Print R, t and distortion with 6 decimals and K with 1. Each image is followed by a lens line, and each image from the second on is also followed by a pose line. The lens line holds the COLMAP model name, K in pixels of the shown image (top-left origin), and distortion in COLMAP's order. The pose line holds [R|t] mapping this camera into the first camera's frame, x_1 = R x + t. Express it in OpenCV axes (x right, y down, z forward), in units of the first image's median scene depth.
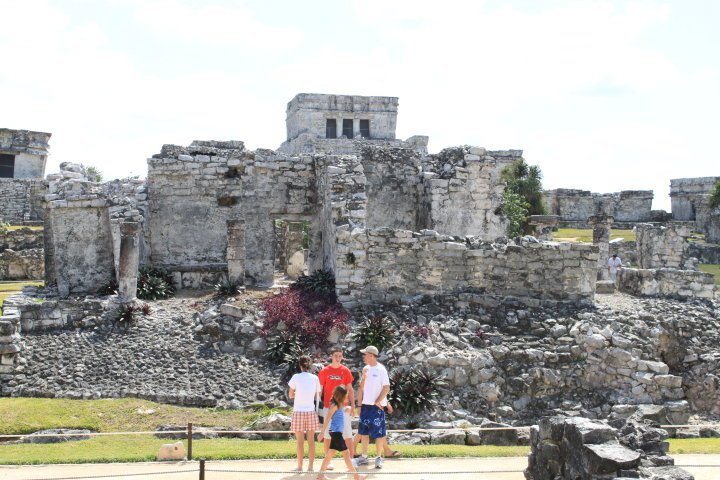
lens RADIAL K [[1275.3, 0, 358.9], [0, 1275.3, 240.0], [0, 0, 1]] dist [-0.040010, 0.000000]
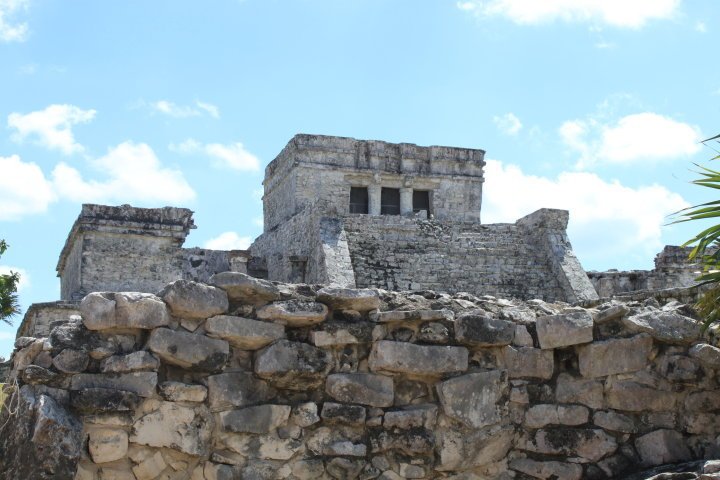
lens RADIAL K [[1275.3, 0, 361.0], [0, 1275.3, 239.7], [0, 0, 1]] dist [-0.040010, 0.000000]
pose [[0.996747, 0.014082, 0.079356, -0.061146], [-0.001782, 0.988228, -0.152975, 0.004677], [-0.080576, 0.152336, 0.985039, 0.496924]]
